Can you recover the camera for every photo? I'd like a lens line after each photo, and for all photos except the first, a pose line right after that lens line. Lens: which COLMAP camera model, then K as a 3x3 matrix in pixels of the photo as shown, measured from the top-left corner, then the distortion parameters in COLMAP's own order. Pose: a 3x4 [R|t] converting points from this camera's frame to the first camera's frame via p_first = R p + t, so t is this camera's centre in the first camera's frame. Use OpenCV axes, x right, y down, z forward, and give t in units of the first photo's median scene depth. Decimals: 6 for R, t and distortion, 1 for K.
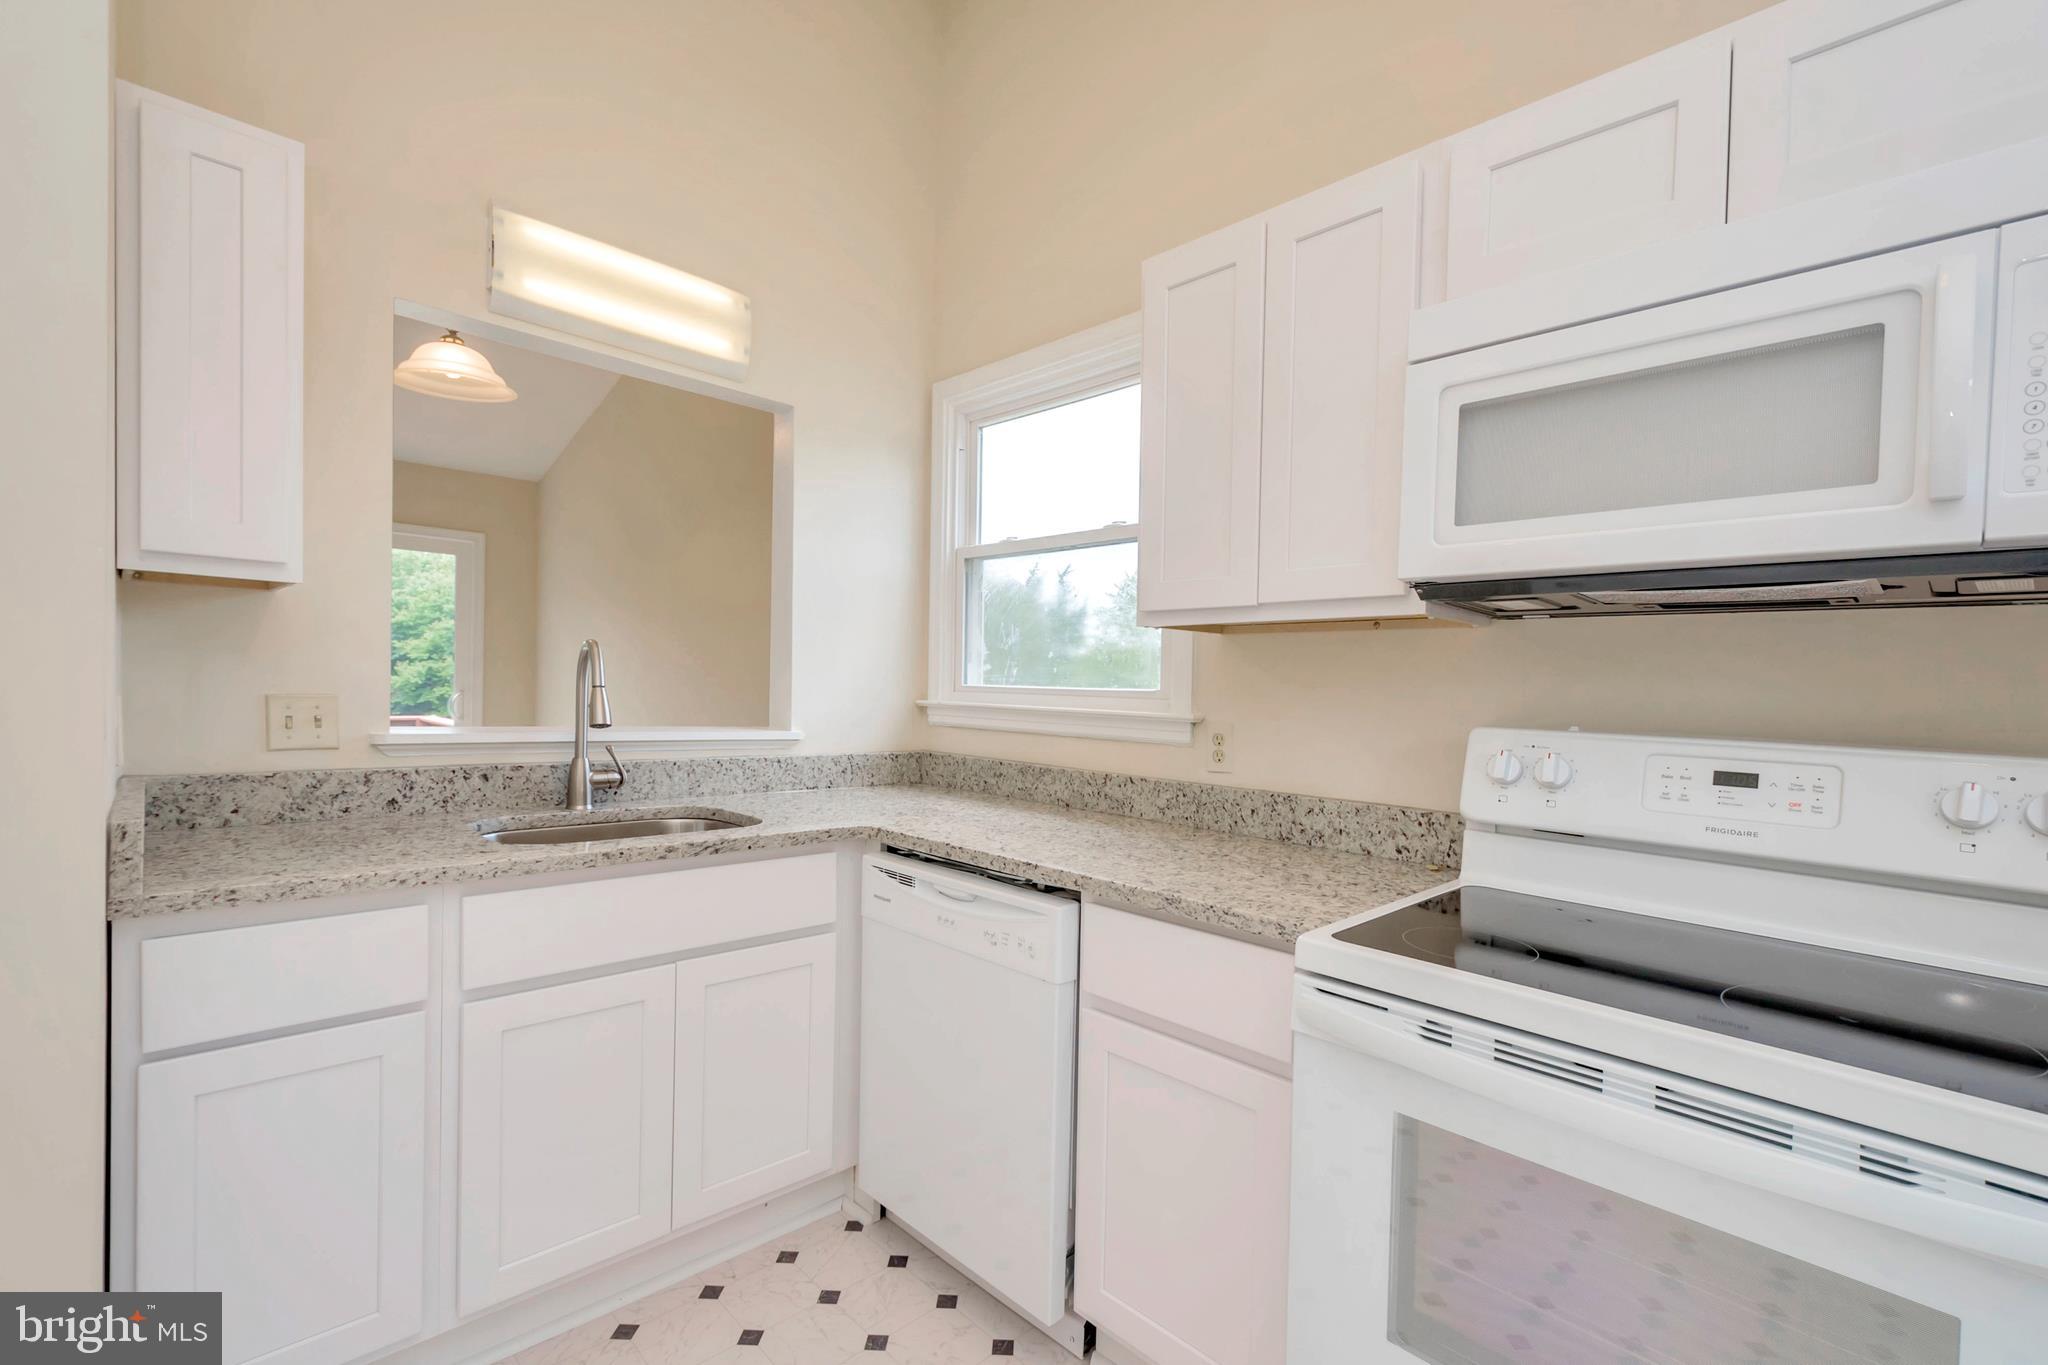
lens RADIAL K [[904.6, 0, 1002.6], [0, 904.6, 649.3], [0, 0, 1]] dist [0.008825, -0.002480]
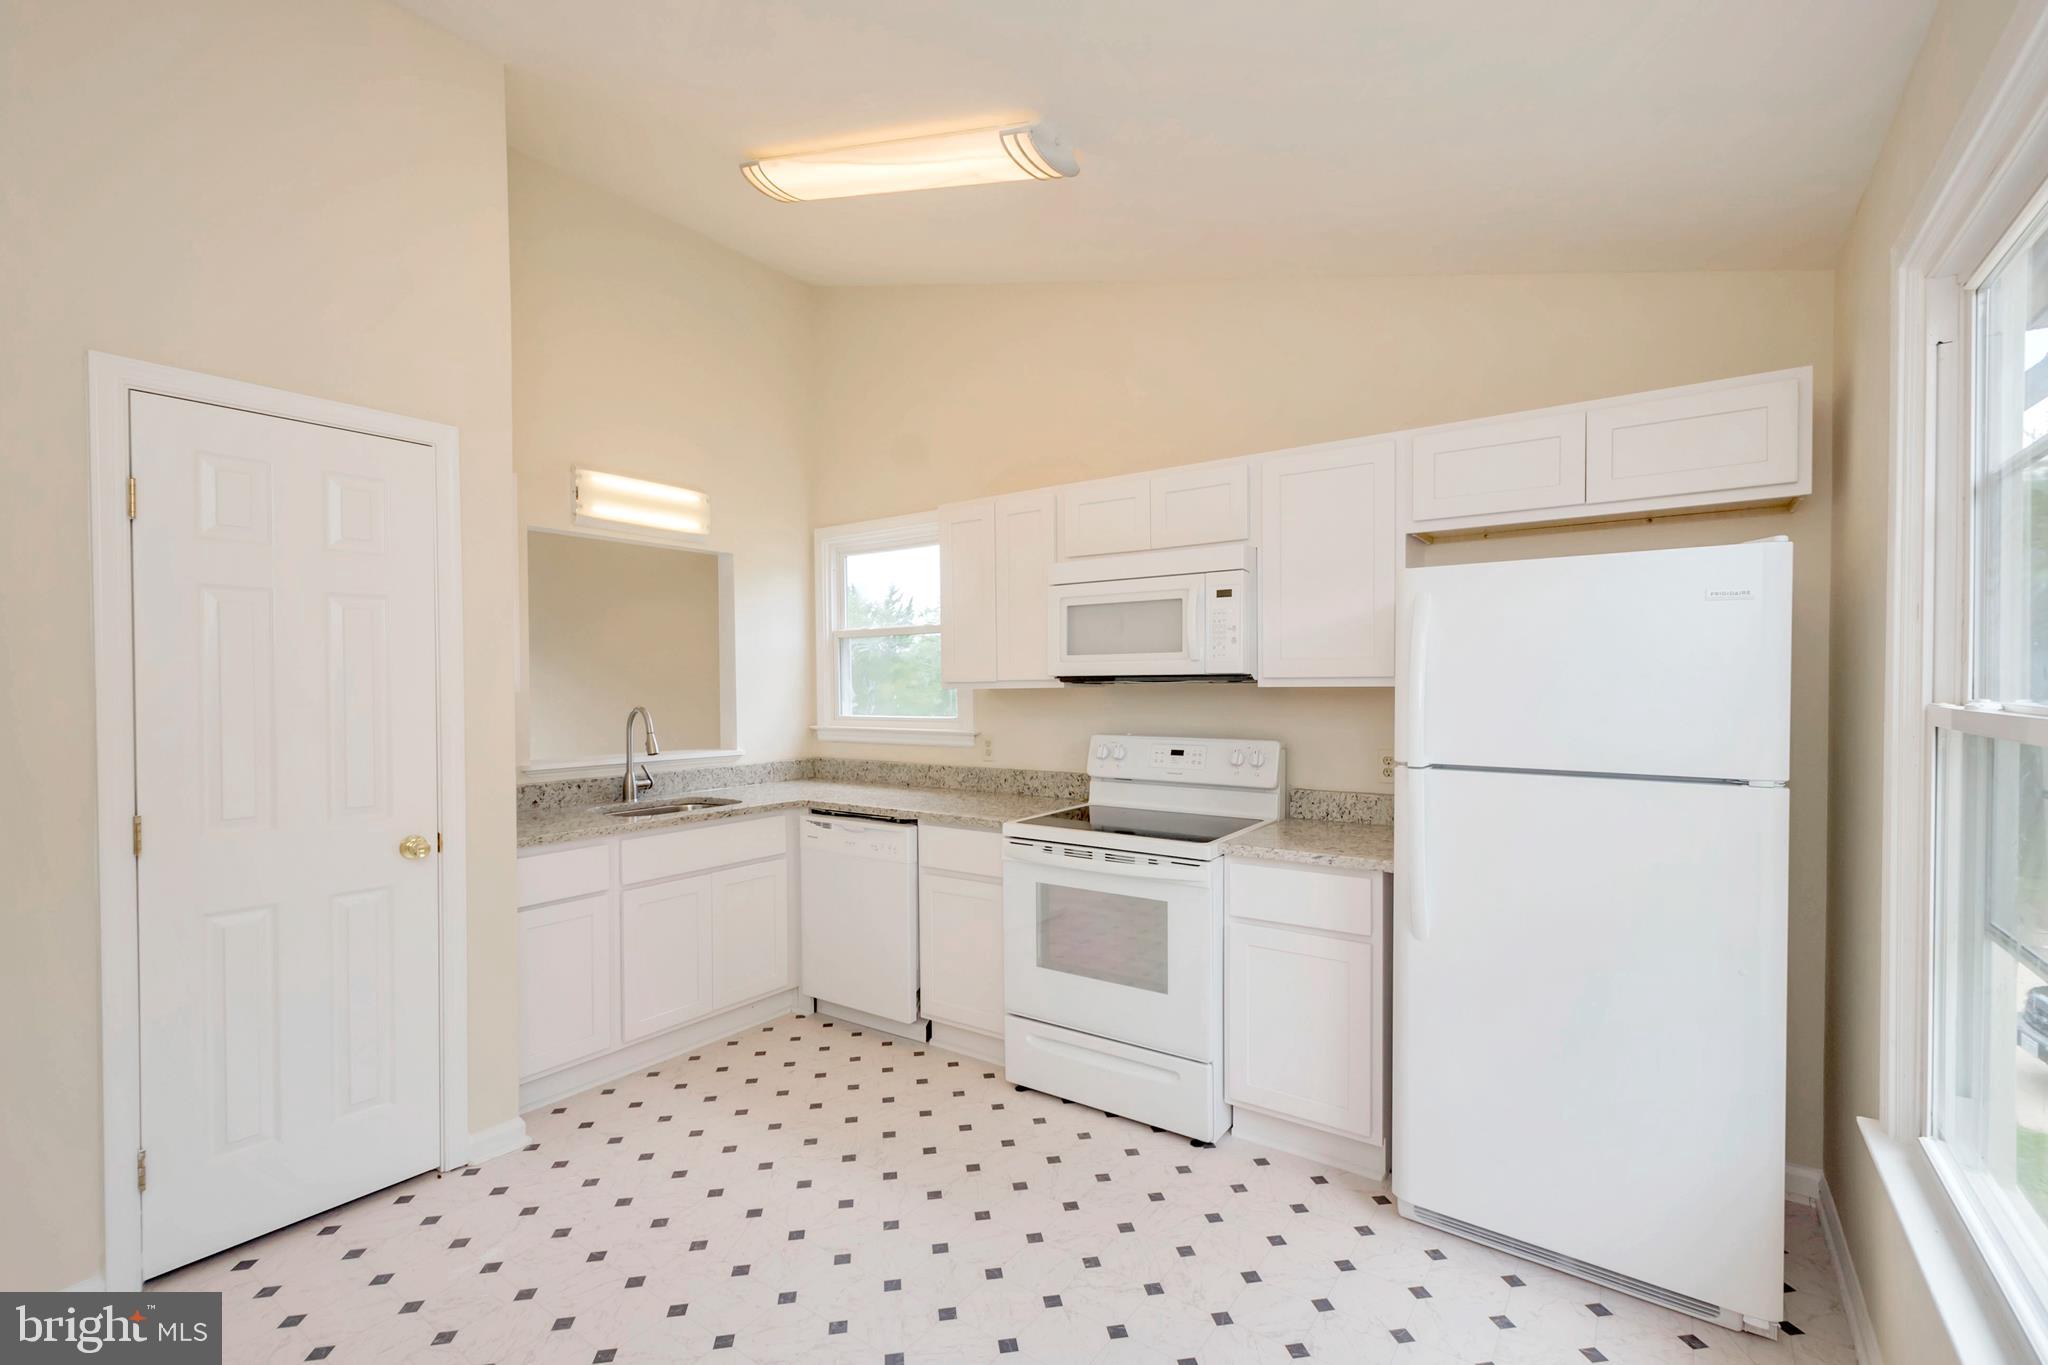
lens RADIAL K [[904.6, 0, 1013.7], [0, 904.6, 690.8], [0, 0, 1]] dist [0.008825, -0.002480]
pose [[0.978632, -0.038990, 0.201889, -0.091240], [0.028553, 0.998113, 0.054353, -0.119359], [-0.203628, -0.047427, 0.977899, -0.912604]]
